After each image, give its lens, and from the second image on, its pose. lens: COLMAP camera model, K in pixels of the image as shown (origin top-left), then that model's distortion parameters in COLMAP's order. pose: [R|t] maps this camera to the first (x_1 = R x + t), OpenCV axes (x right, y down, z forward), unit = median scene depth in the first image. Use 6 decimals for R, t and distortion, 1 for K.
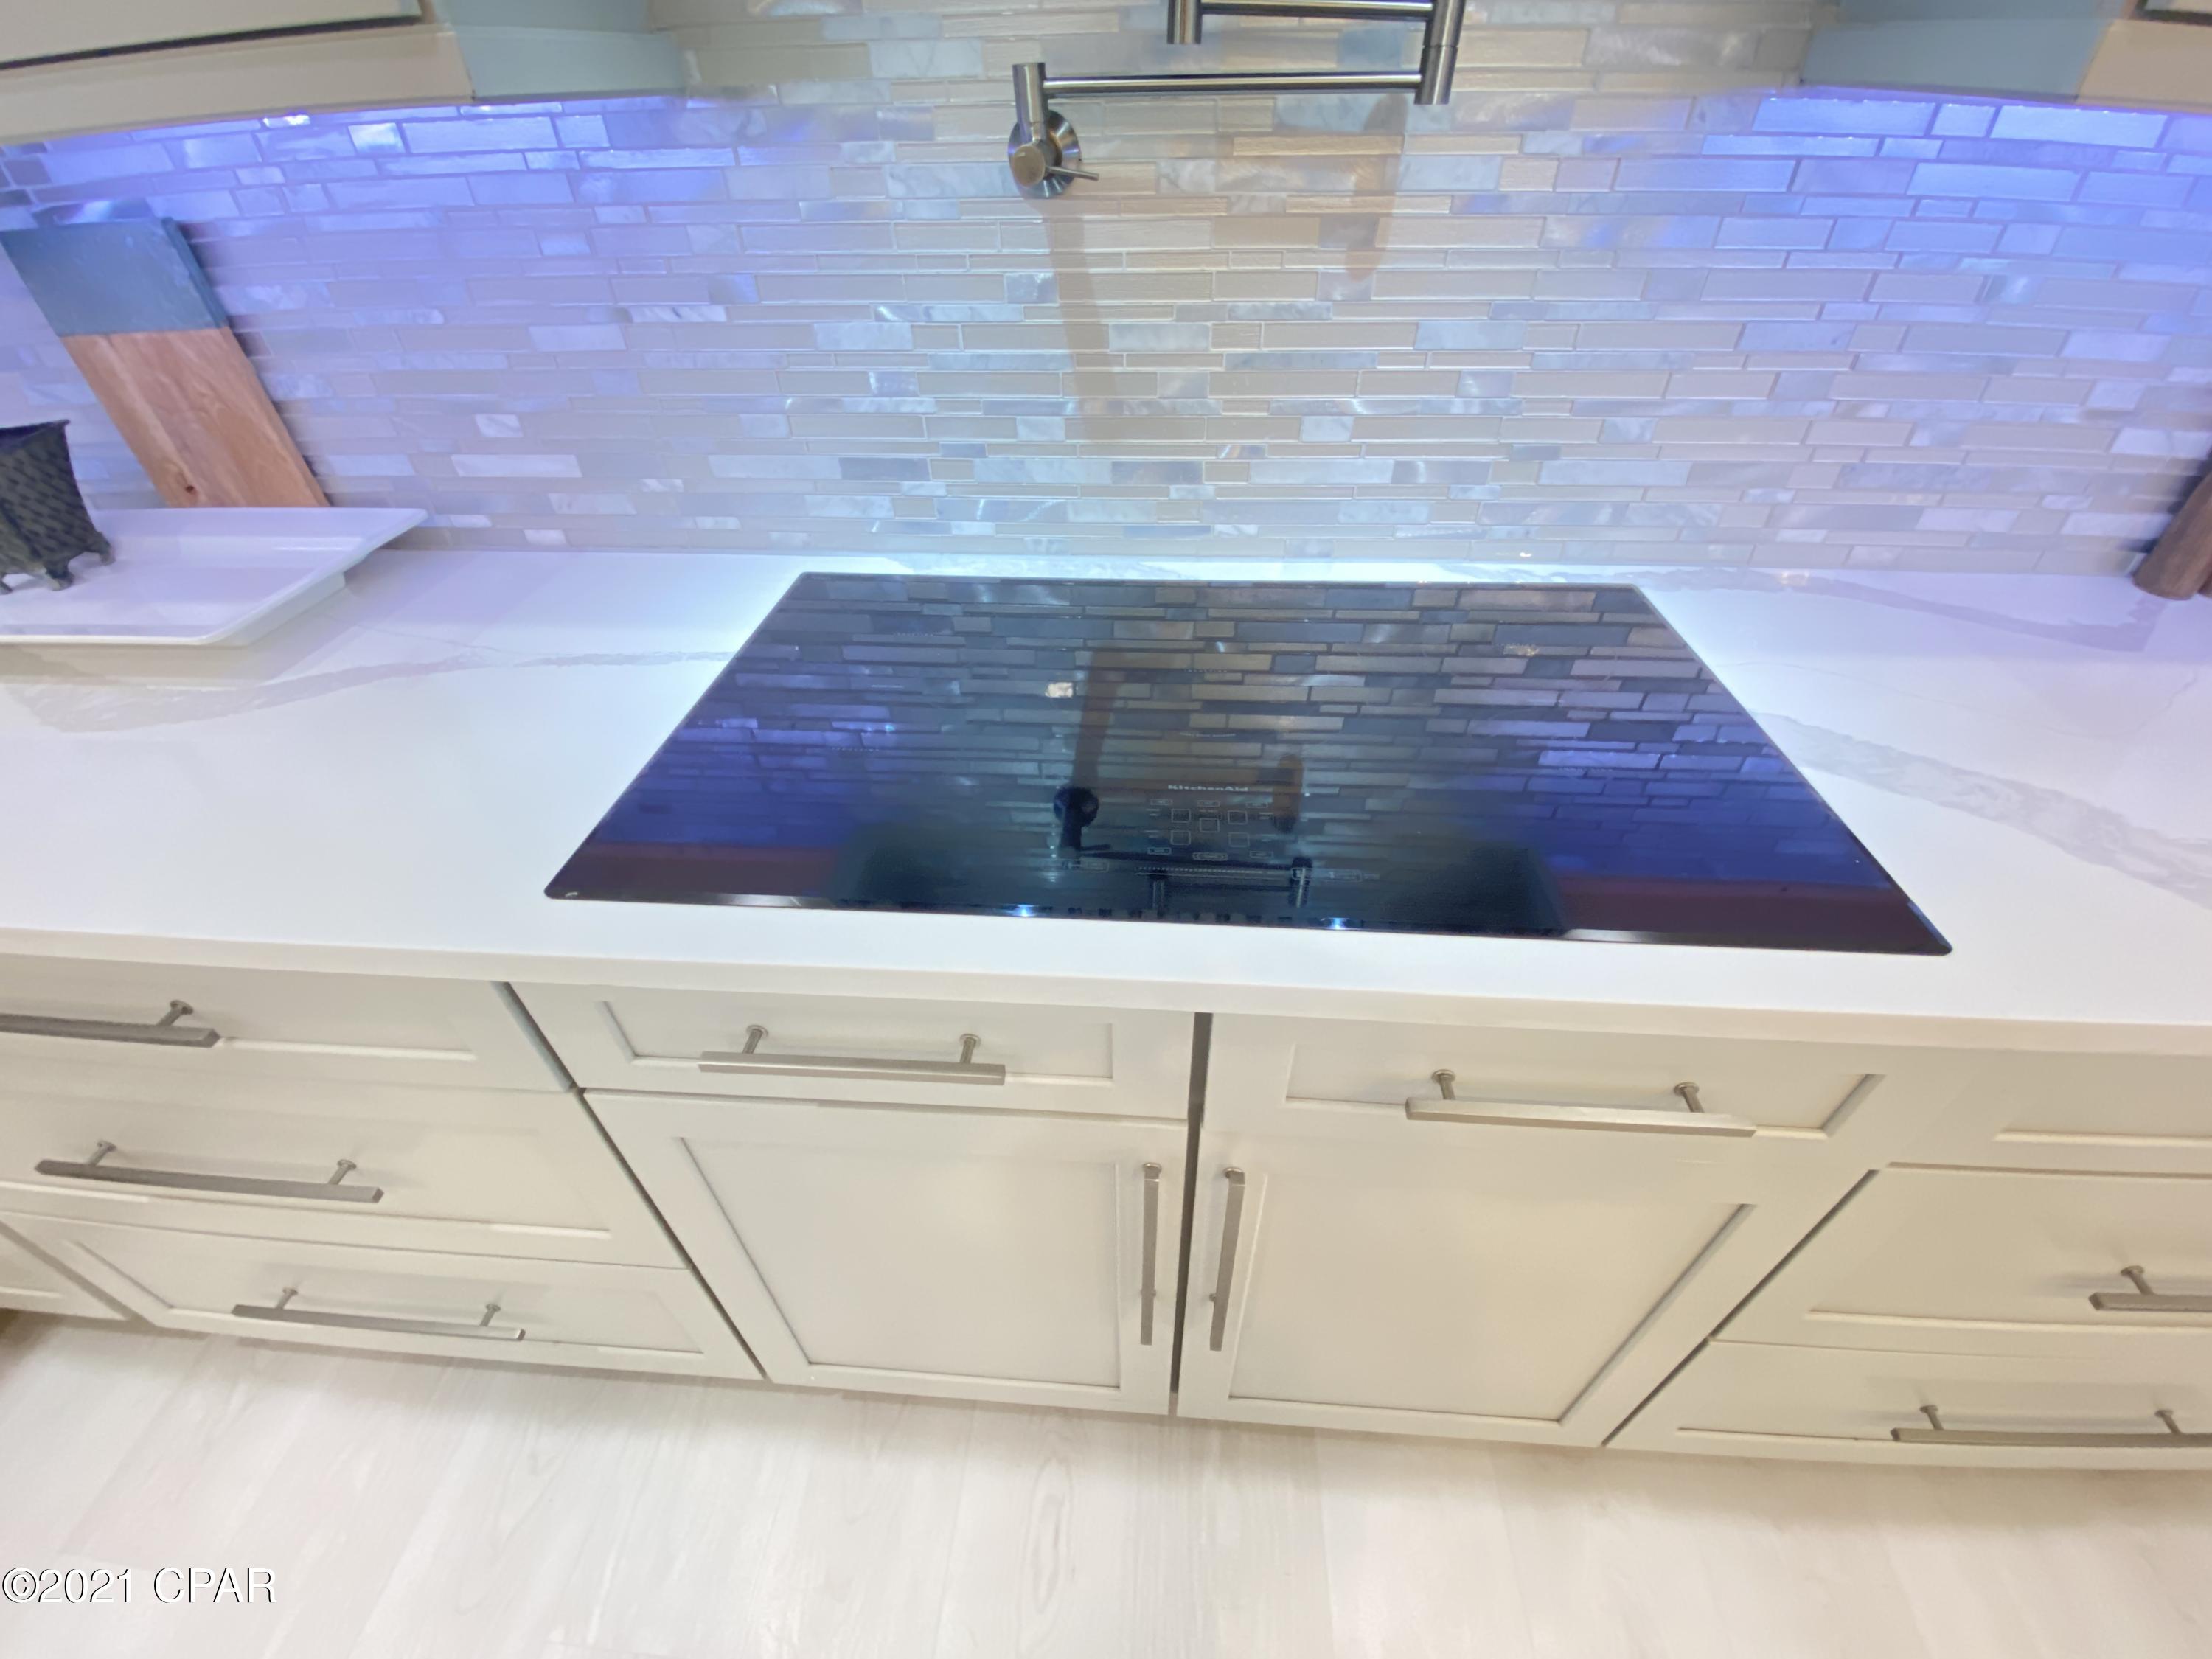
lens RADIAL K [[903.2, 0, 1105.6], [0, 903.2, 847.0], [0, 0, 1]] dist [-0.002149, -0.006612]
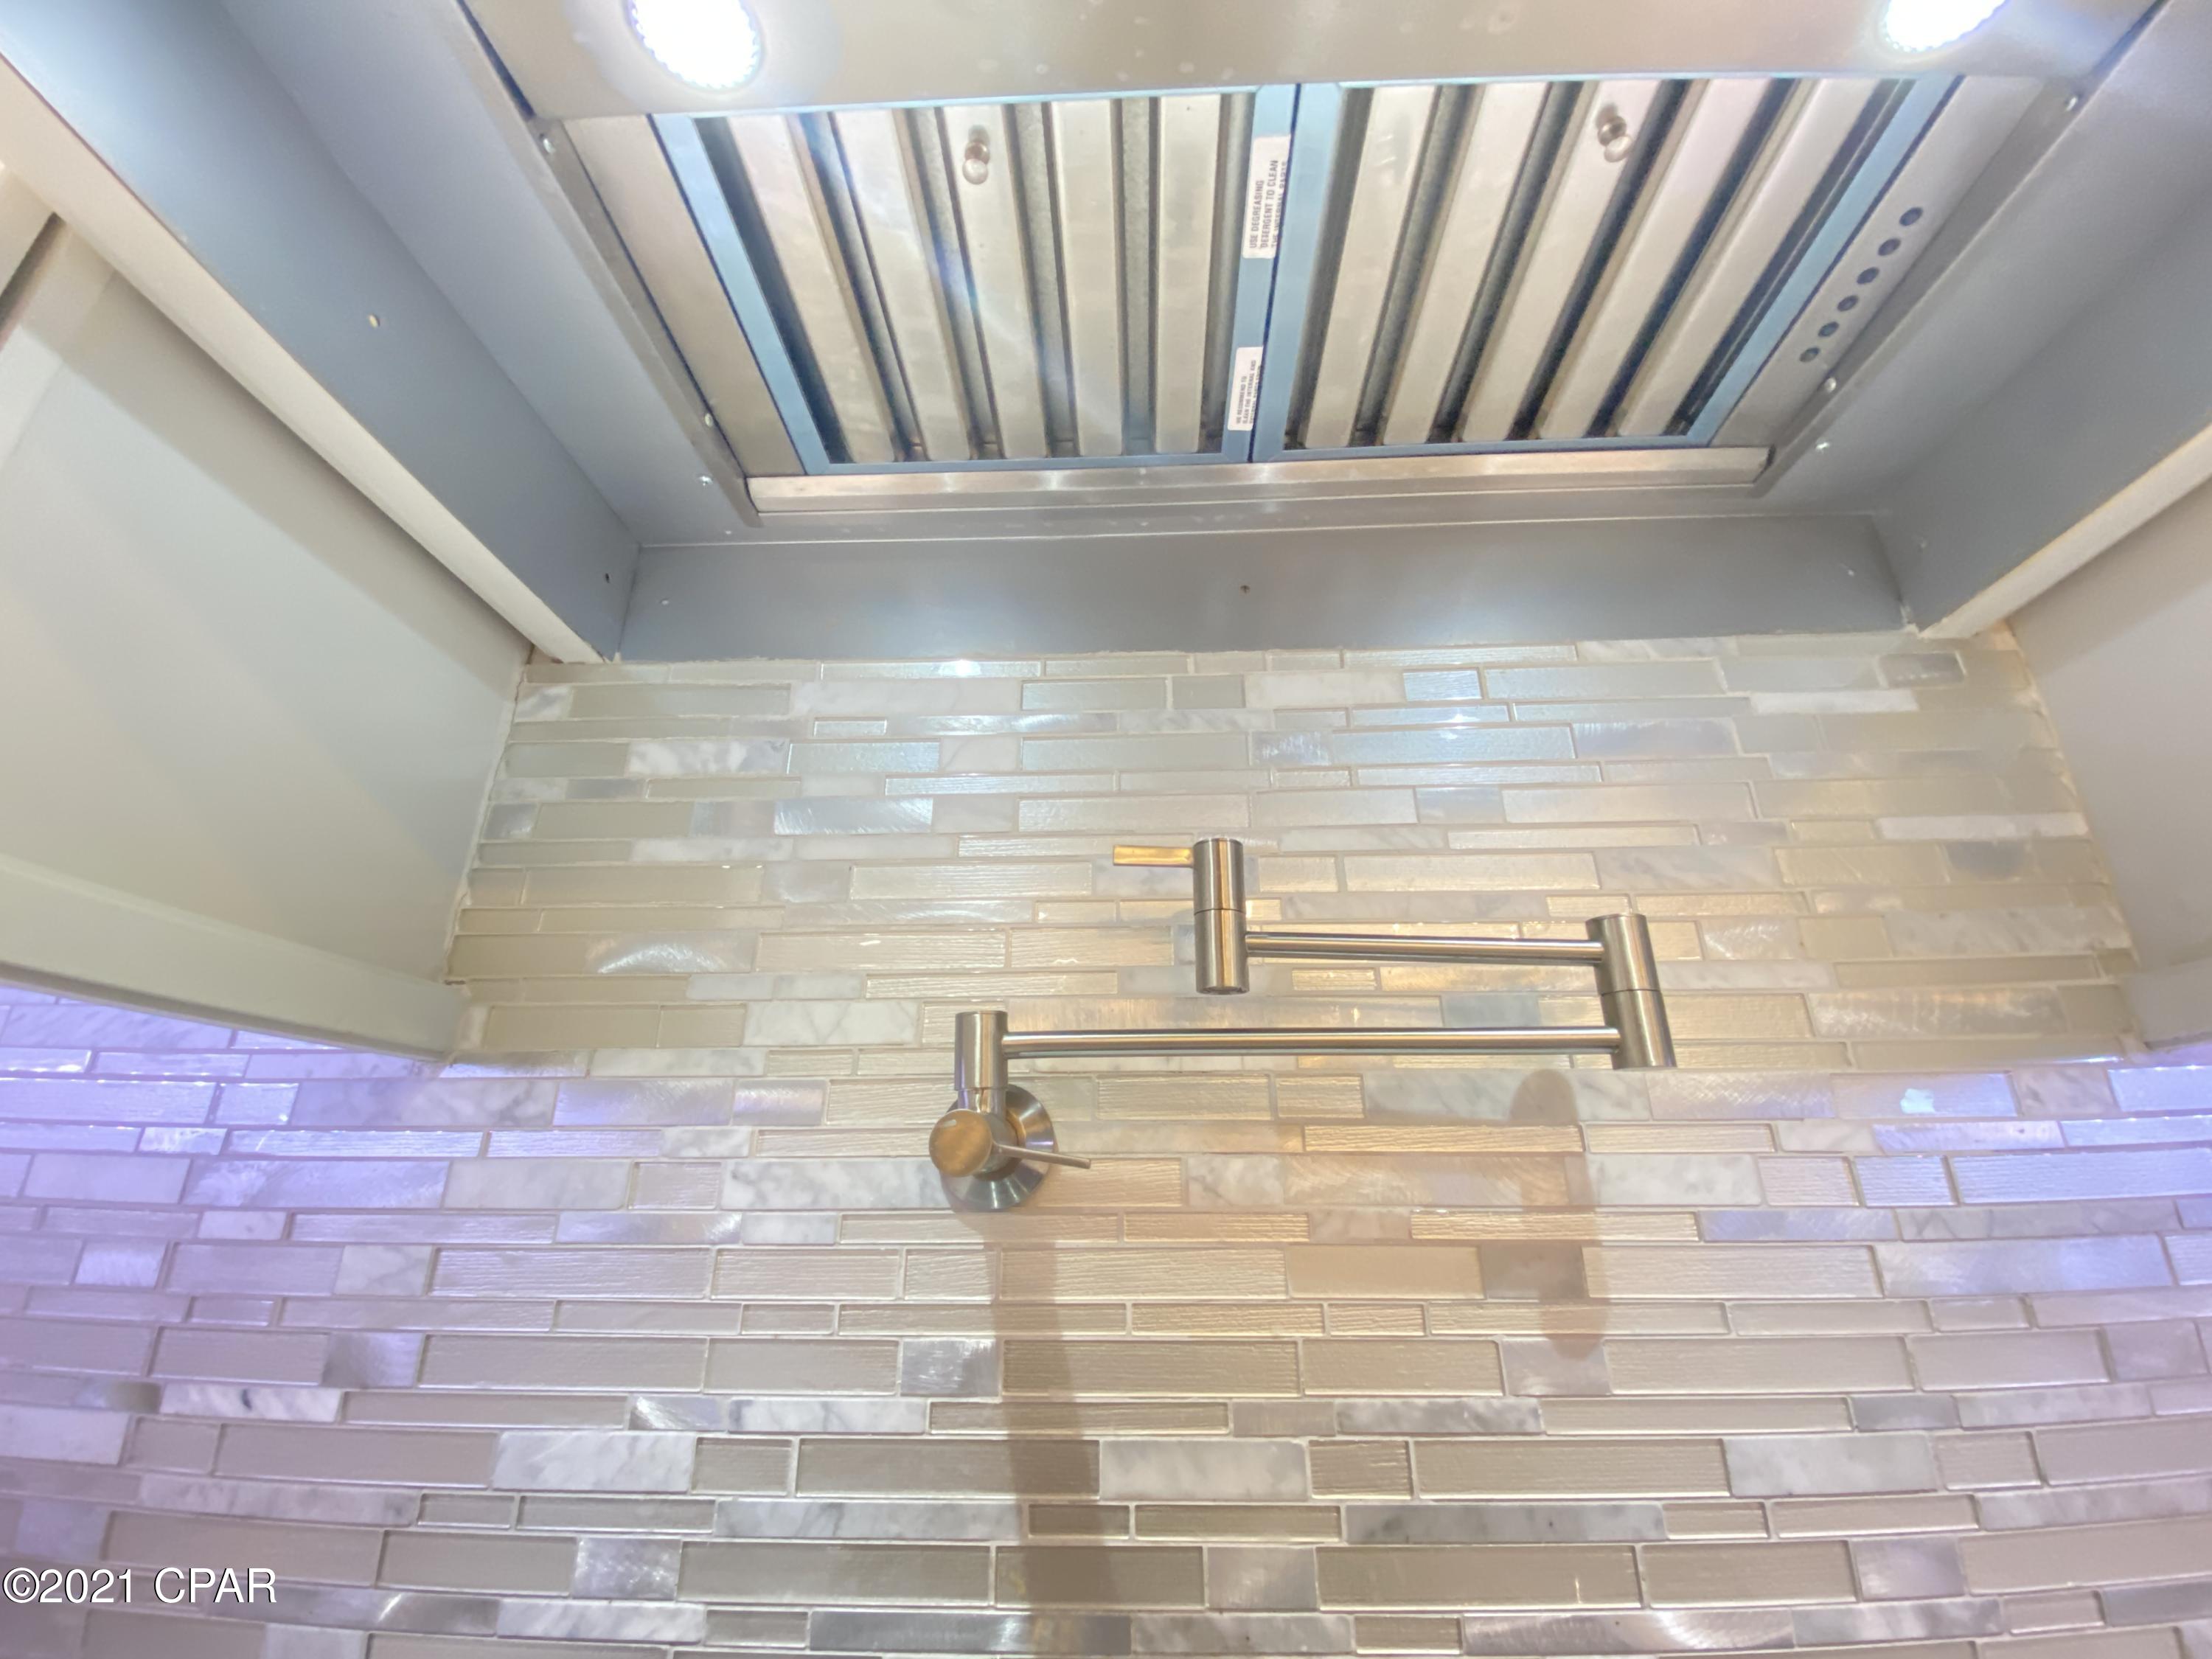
lens RADIAL K [[903.2, 0, 1108.1], [0, 903.2, 817.6], [0, 0, 1]] dist [-0.002149, -0.006612]
pose [[0.998987, 0.028607, 0.034731, -0.019495], [0.017265, 0.469090, -0.882982, -0.323503], [-0.041551, 0.882687, 0.468121, 0.497196]]
